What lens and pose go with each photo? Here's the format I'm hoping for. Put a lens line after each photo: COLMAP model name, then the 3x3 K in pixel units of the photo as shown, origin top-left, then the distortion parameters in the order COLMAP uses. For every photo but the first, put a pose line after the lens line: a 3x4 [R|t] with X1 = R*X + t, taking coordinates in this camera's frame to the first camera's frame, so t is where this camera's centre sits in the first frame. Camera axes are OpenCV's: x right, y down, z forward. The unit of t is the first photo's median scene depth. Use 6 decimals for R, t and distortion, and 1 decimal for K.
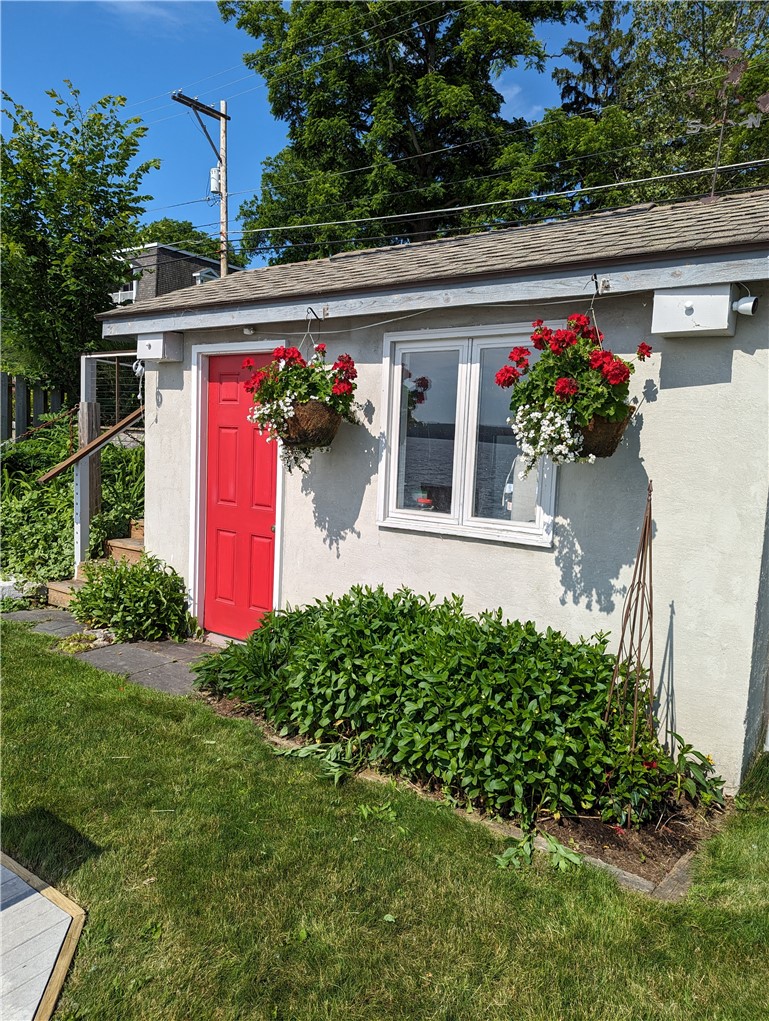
lens RADIAL K [[728.5, 0, 384.5], [0, 728.5, 510.5], [0, 0, 1]] dist [0.005177, -0.002140]
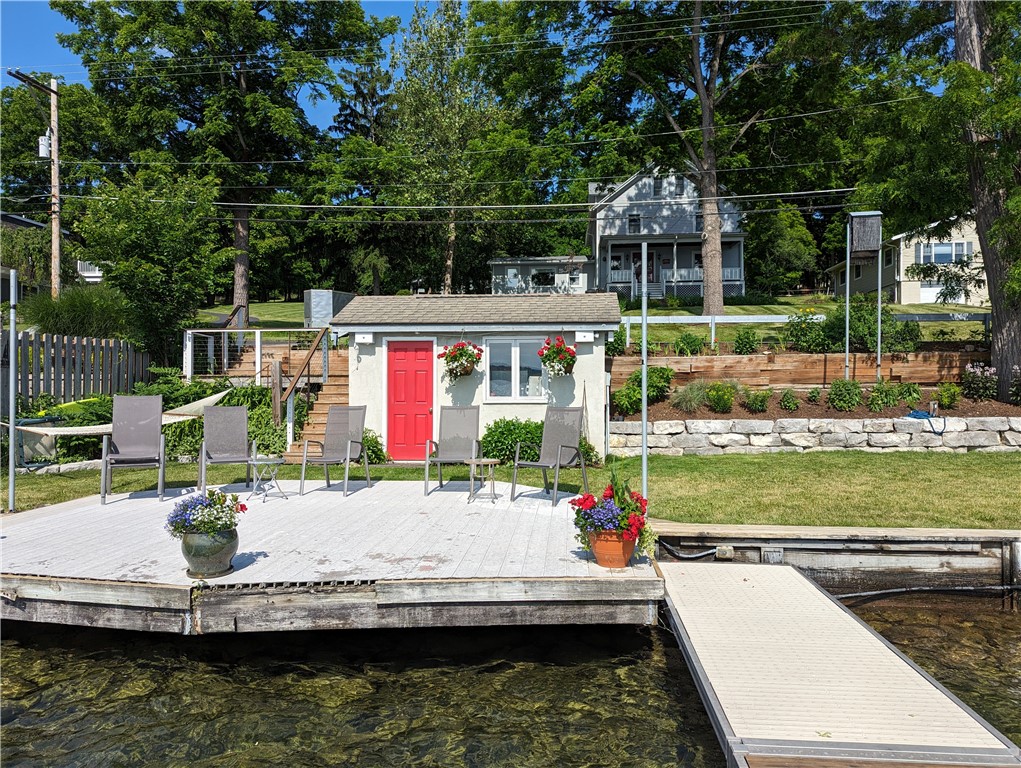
lens RADIAL K [[728.5, 0, 510.5], [0, 728.5, 384.0], [0, 0, 1]] dist [0.005177, -0.002140]
pose [[0.853872, -0.043320, 0.518678, -1.089754], [0.087981, 0.994203, -0.061803, 0.105316], [-0.512994, 0.098406, 0.852733, -1.174657]]
